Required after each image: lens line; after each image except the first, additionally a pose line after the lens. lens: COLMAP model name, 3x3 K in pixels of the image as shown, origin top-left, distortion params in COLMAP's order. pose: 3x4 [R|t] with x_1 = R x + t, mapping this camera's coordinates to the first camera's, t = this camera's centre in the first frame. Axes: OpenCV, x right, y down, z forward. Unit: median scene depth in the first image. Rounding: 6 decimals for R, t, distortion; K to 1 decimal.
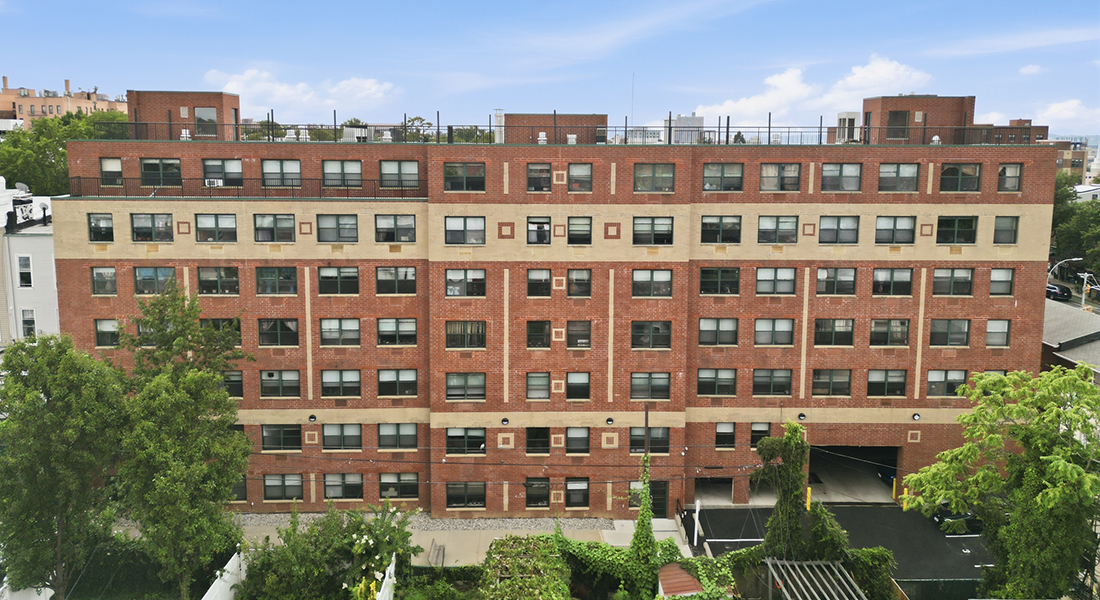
lens RADIAL K [[763.3, 0, 552.1], [0, 763.3, 259.0], [0, 0, 1]] dist [0.008177, -0.004271]
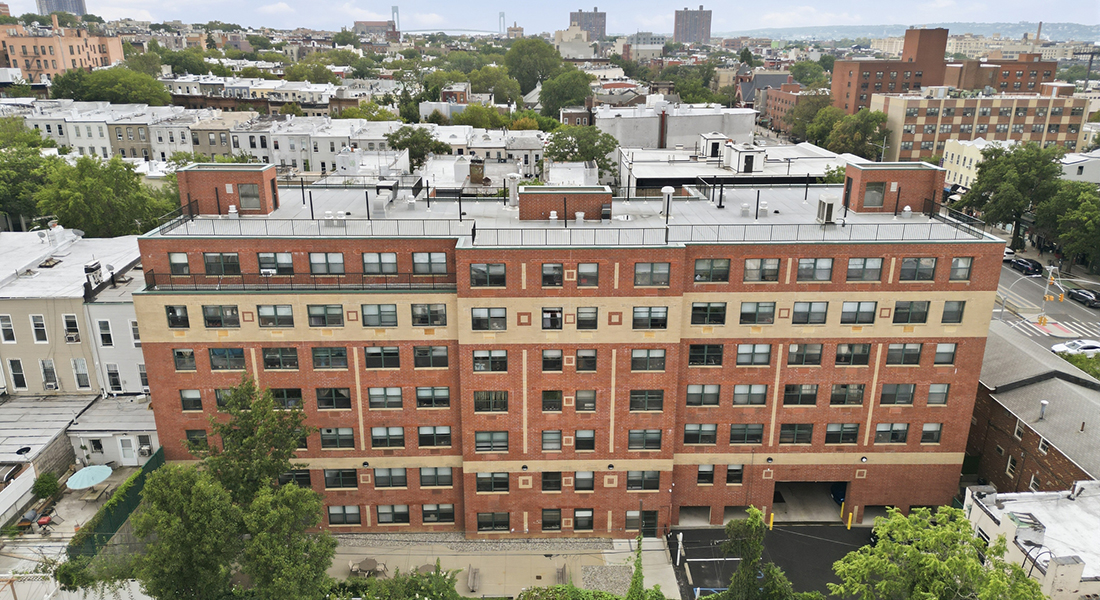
lens RADIAL K [[775.7, 0, 550.0], [0, 775.7, 300.0], [0, 0, 1]] dist [0.005713, 0.001572]
pose [[0.999994, -0.003373, 0.000142, -0.020431], [0.003268, 0.977832, 0.209365, -0.304974], [-0.000845, -0.209364, 0.977837, -0.150728]]
